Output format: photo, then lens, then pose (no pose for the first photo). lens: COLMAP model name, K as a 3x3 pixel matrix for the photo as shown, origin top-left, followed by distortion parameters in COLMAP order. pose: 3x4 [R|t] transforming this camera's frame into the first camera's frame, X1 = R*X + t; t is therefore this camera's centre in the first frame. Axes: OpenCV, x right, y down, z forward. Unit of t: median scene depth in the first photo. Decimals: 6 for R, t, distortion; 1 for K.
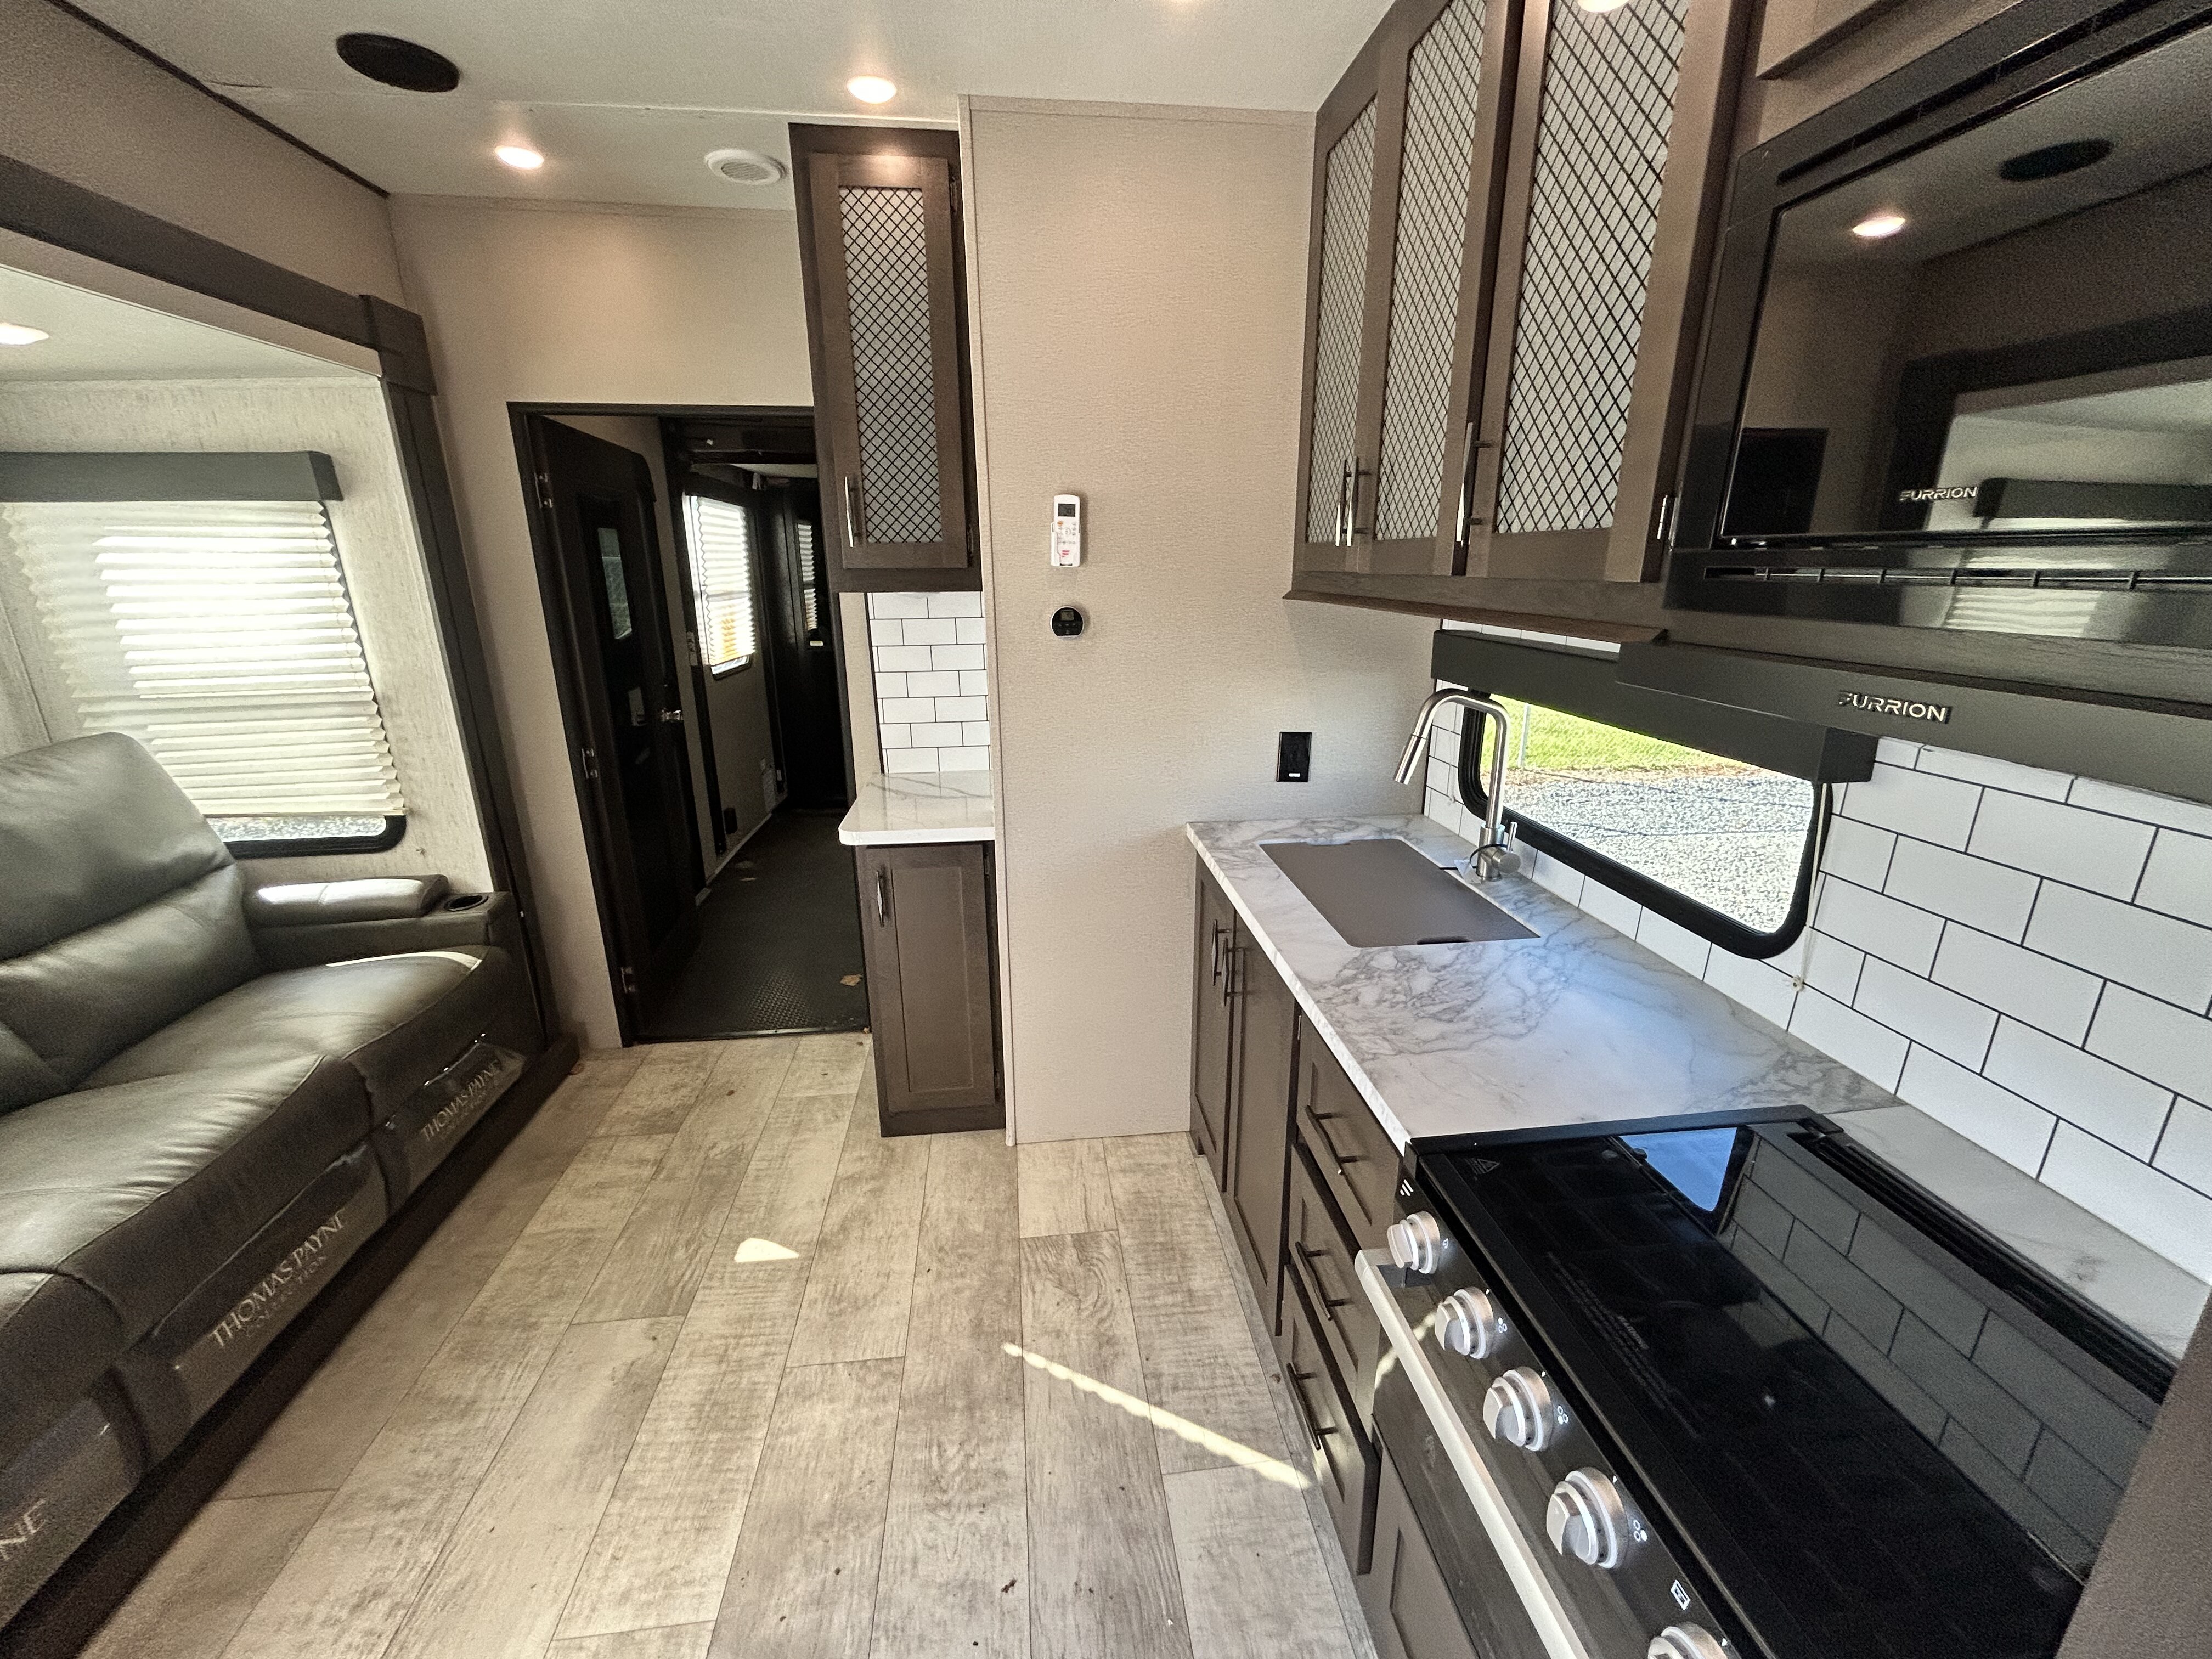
lens RADIAL K [[894.4, 0, 1109.0], [0, 894.4, 829.9], [0, 0, 1]] dist [0.001501, 0.000195]
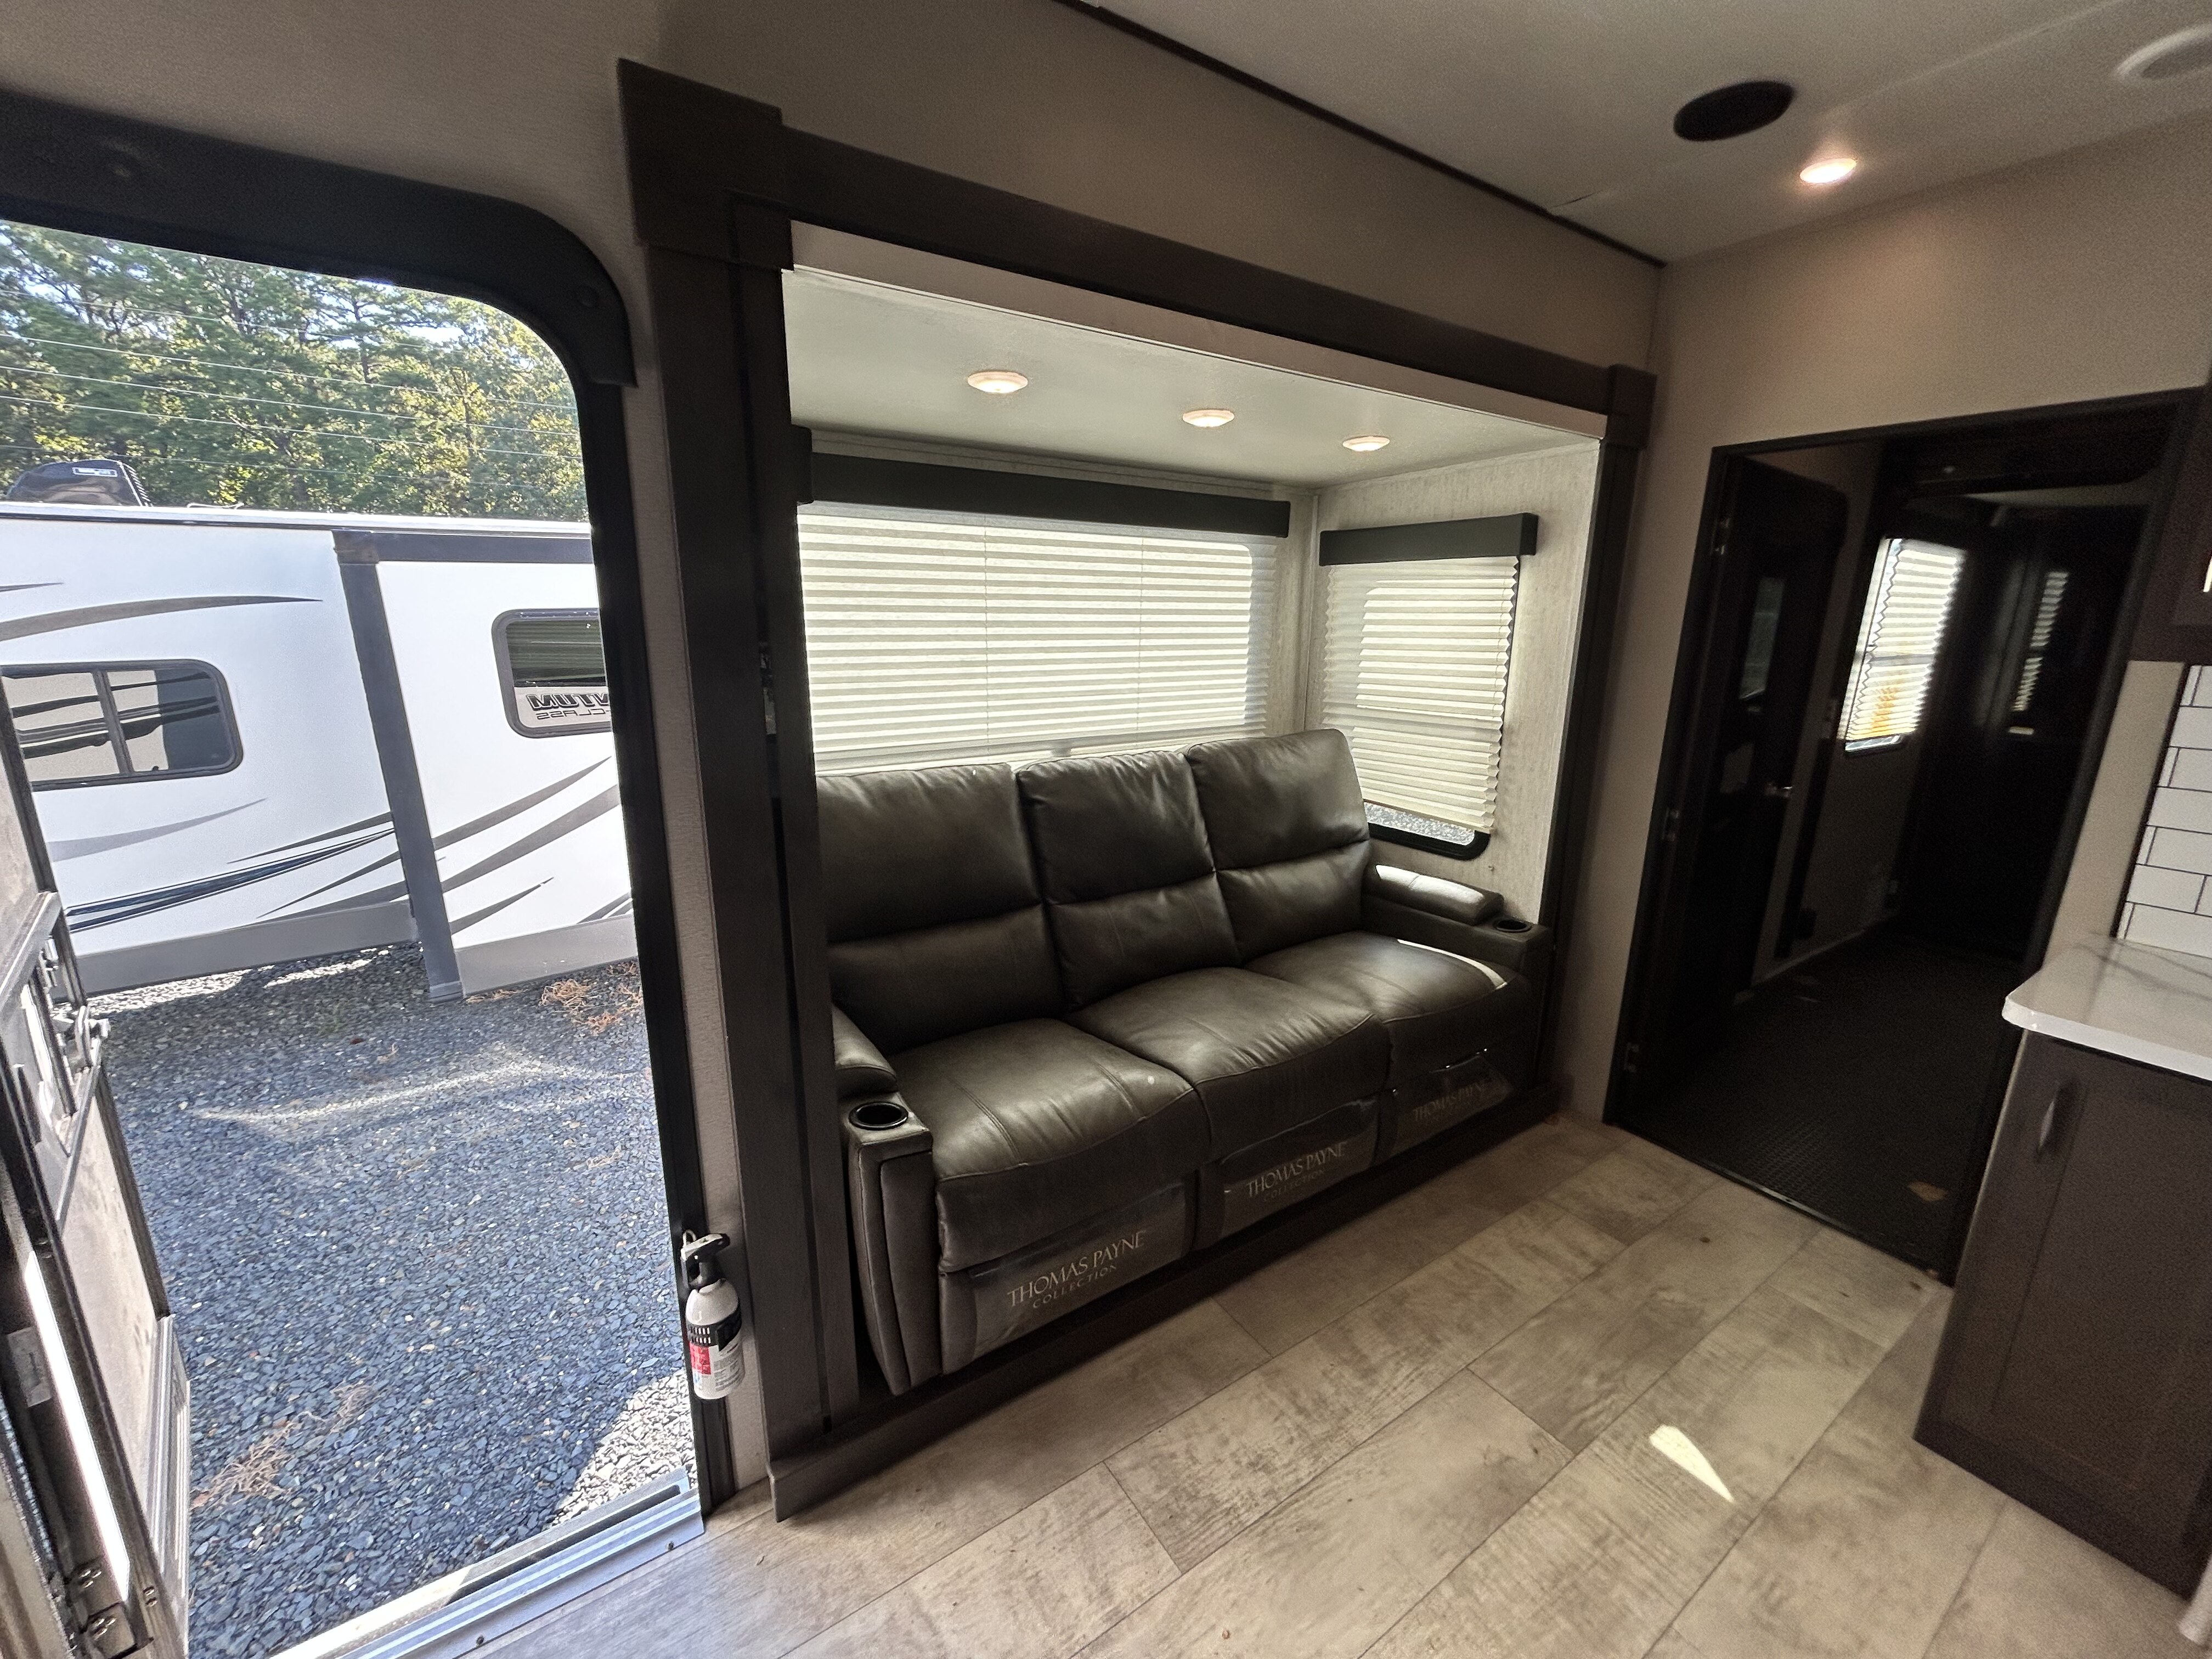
lens RADIAL K [[890.1, 0, 1111.5], [0, 890.1, 829.6], [0, 0, 1]] dist [-0.004817, 0.003035]
pose [[0.457678, 0.223629, -0.860536, -0.060538], [-0.272910, 0.956466, 0.103410, -0.008135], [0.846198, 0.187520, 0.498783, 0.057910]]
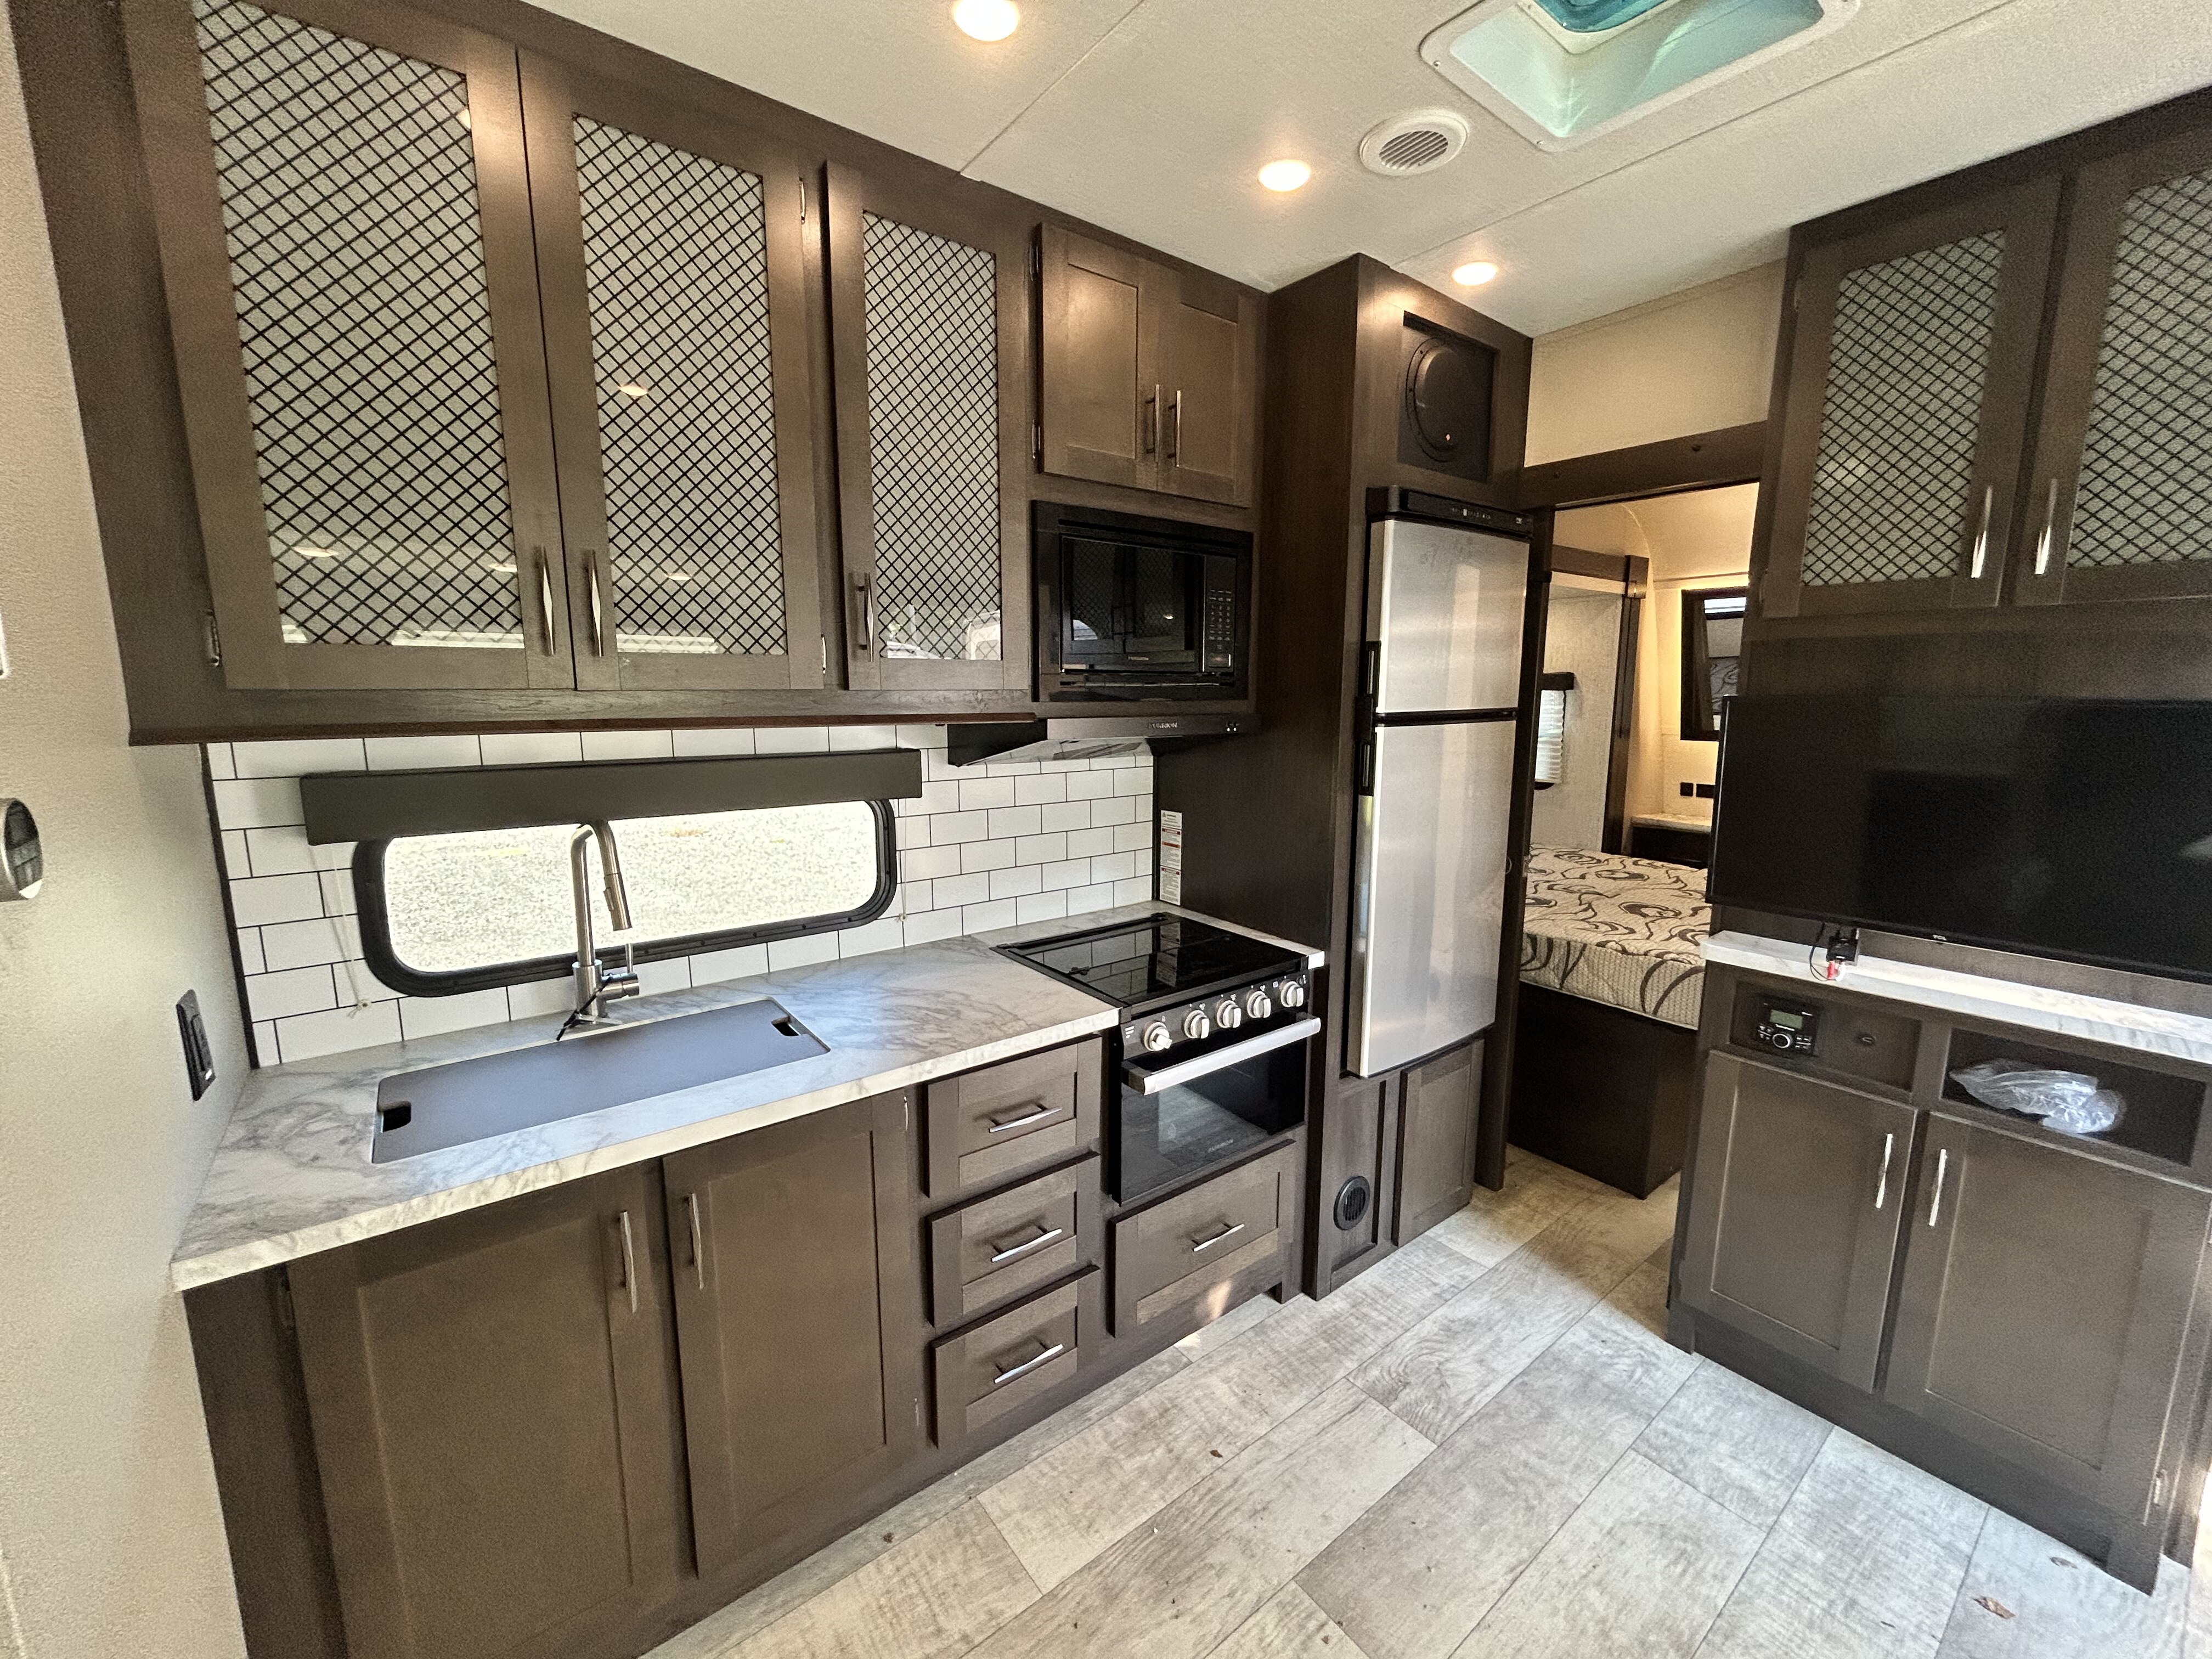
lens RADIAL K [[897.9, 0, 1112.9], [0, 897.9, 832.7], [0, 0, 1]] dist [0.005017, 0.000122]
pose [[-0.517362, -0.136024, 0.844887, -0.499765], [0.245525, 0.922186, 0.298815, -0.224591], [-0.819789, 0.362036, -0.443707, 0.778961]]
